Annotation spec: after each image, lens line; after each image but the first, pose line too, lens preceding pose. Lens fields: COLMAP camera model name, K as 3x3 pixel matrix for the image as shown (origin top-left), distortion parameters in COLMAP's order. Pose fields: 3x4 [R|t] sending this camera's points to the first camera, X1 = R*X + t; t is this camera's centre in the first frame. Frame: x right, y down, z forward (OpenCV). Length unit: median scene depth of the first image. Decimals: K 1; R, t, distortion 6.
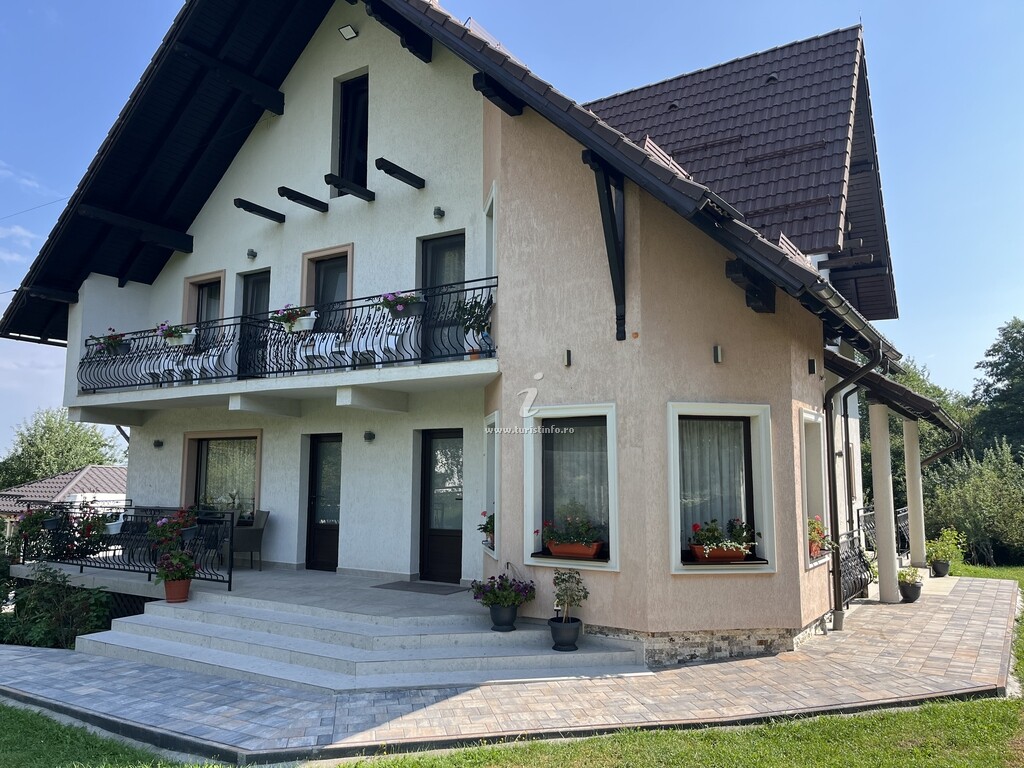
lens RADIAL K [[769.5, 0, 499.9], [0, 769.5, 382.6], [0, 0, 1]] dist [0.056387, -0.074735]
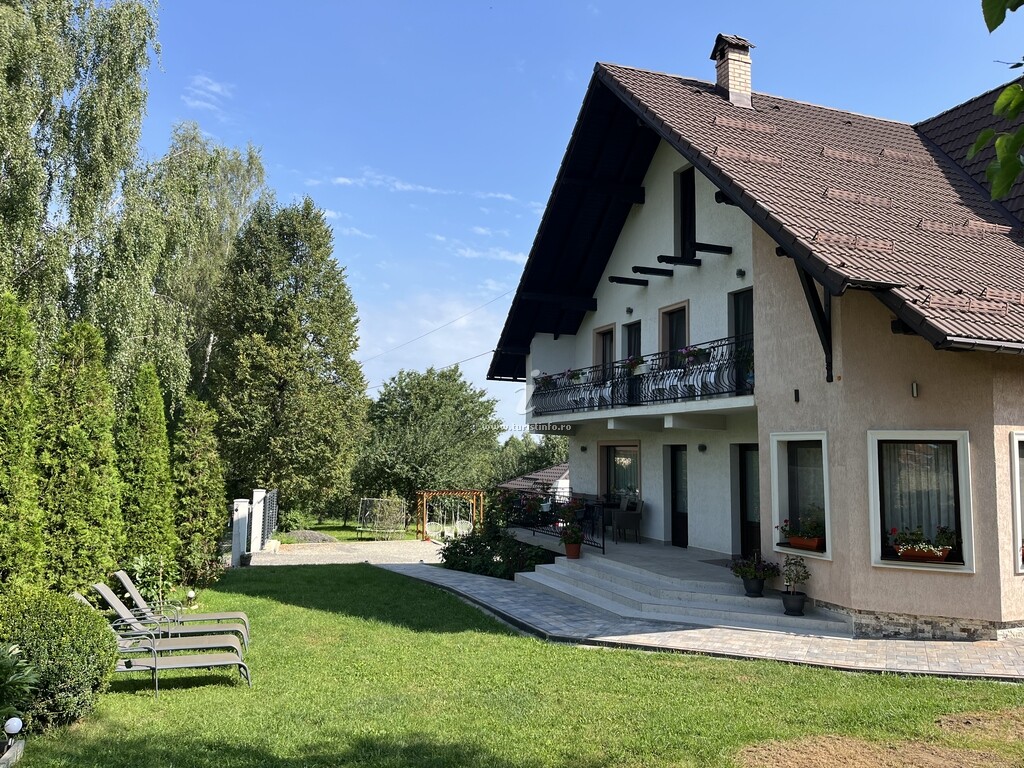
lens RADIAL K [[769.5, 0, 513.6], [0, 769.5, 380.1], [0, 0, 1]] dist [0.056387, -0.074735]
pose [[0.809957, -0.051345, -0.584237, 0.395301], [0.061612, 0.998098, -0.002300, -0.071648], [0.583244, -0.034133, 0.811580, -0.290372]]
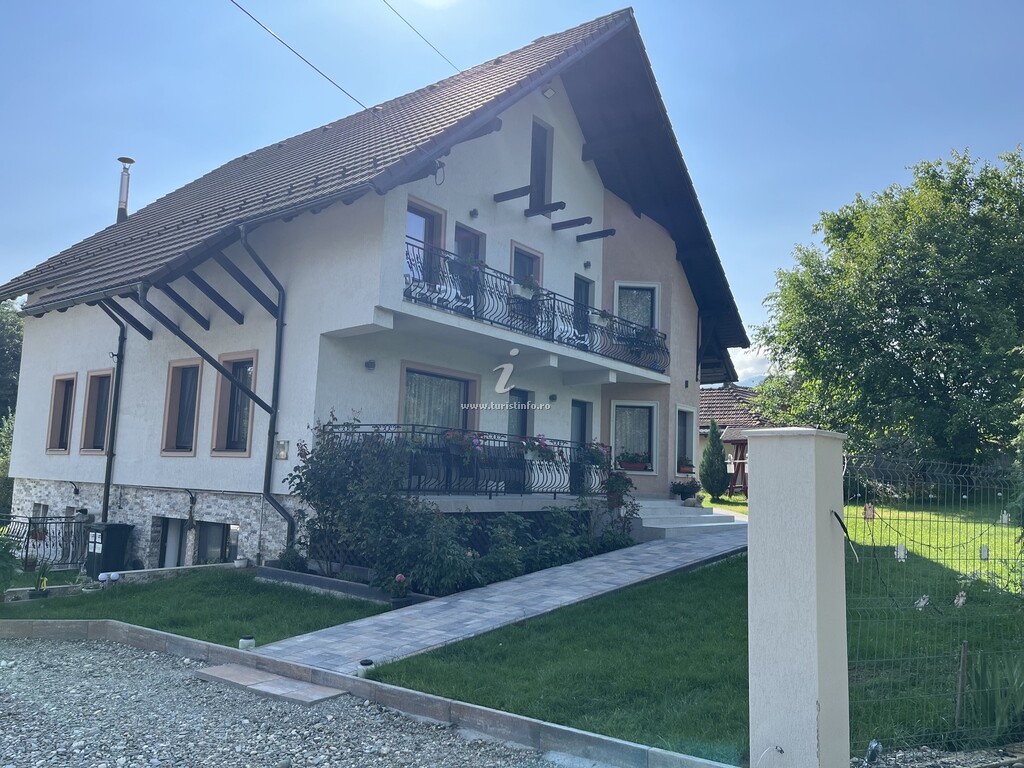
lens RADIAL K [[769.5, 0, 516.6], [0, 769.5, 384.3], [0, 0, 1]] dist [0.056387, -0.074735]
pose [[0.092101, 0.125418, 0.987820, -1.807193], [-0.150290, 0.982423, -0.110720, 0.242483], [-0.984343, -0.138262, 0.109331, 1.044242]]
